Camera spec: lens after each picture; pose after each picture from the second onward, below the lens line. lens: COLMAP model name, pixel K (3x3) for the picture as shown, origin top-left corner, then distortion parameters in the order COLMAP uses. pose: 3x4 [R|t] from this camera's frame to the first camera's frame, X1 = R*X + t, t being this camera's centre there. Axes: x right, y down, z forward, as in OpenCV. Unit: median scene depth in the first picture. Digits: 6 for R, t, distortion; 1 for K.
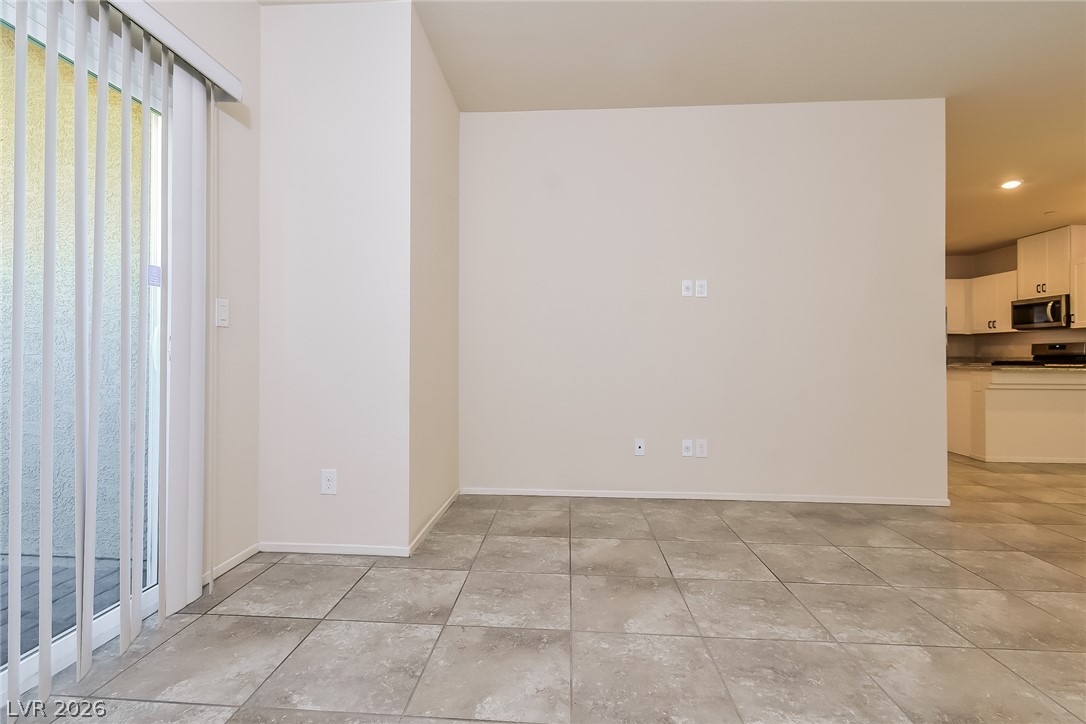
lens RADIAL K [[490.4, 0, 539.8], [0, 490.4, 358.1], [0, 0, 1]] dist [-0.000301, -0.000395]
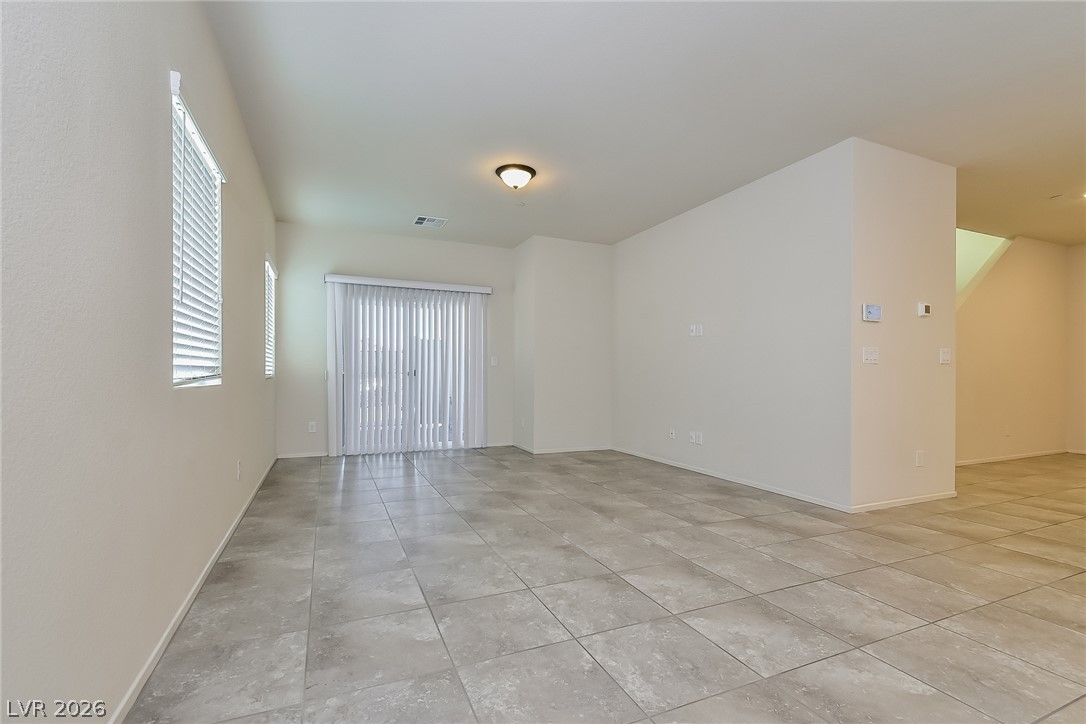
lens RADIAL K [[490.4, 0, 543.8], [0, 490.4, 368.0], [0, 0, 1]] dist [-0.000301, -0.000395]
pose [[0.460064, -0.017928, -0.887705, 1.230724], [-0.004790, 0.999731, -0.022673, 0.007735], [0.887873, 0.014683, 0.459855, -0.085268]]
